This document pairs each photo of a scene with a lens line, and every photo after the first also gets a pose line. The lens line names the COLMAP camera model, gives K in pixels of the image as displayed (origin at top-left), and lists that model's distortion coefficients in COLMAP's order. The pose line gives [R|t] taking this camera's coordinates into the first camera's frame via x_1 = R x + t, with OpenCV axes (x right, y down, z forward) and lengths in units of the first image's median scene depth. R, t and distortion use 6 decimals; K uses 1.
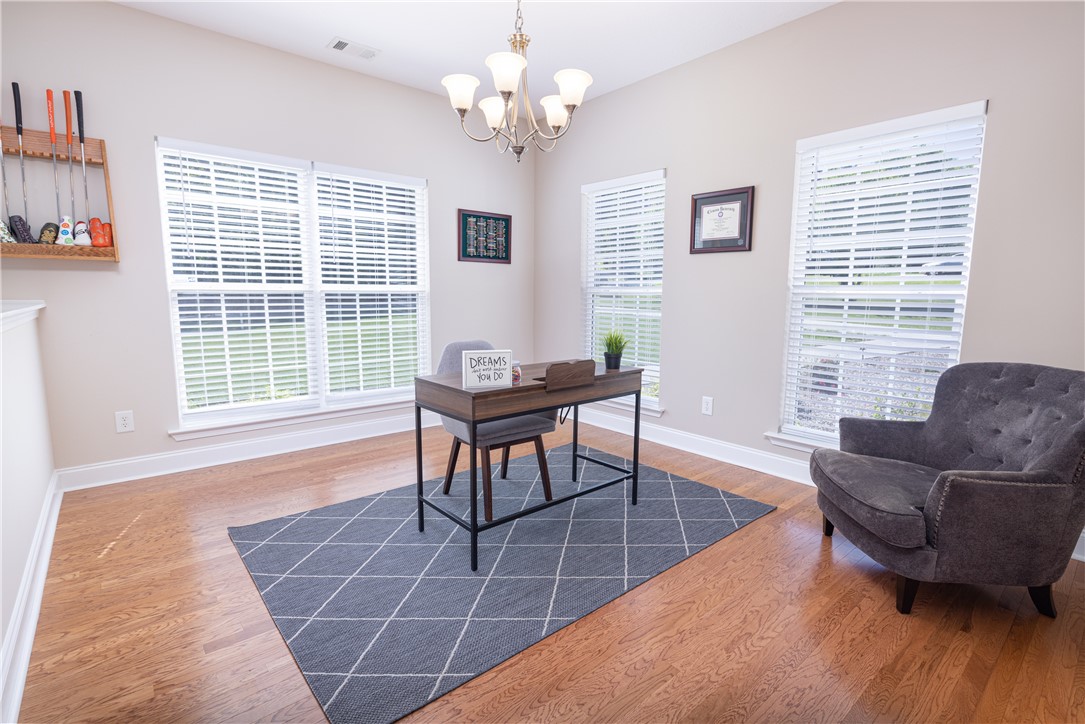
lens RADIAL K [[515.7, 0, 543.2], [0, 515.7, 361.7], [0, 0, 1]] dist [-0.003948, 0.000109]
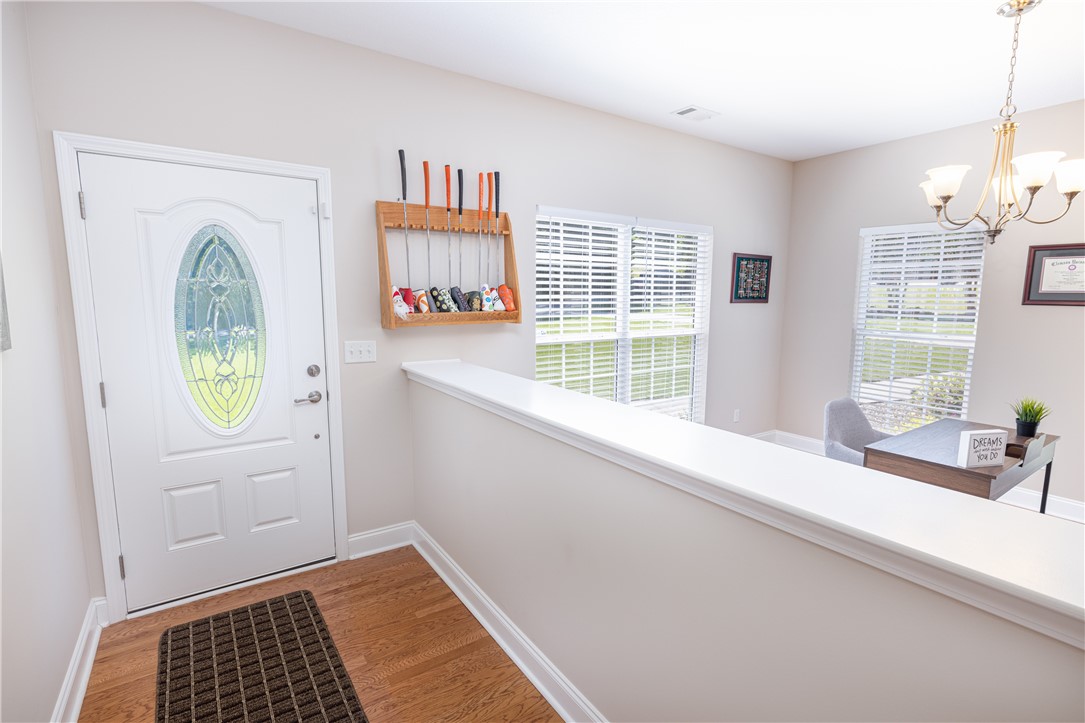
lens RADIAL K [[515.7, 0, 543.1], [0, 515.7, 363.1], [0, 0, 1]] dist [-0.003948, 0.000109]
pose [[0.994177, 0.012140, -0.107077, -0.434705], [-0.012249, 0.999925, -0.000362, -0.072524], [0.107064, 0.001672, 0.994251, -0.062458]]
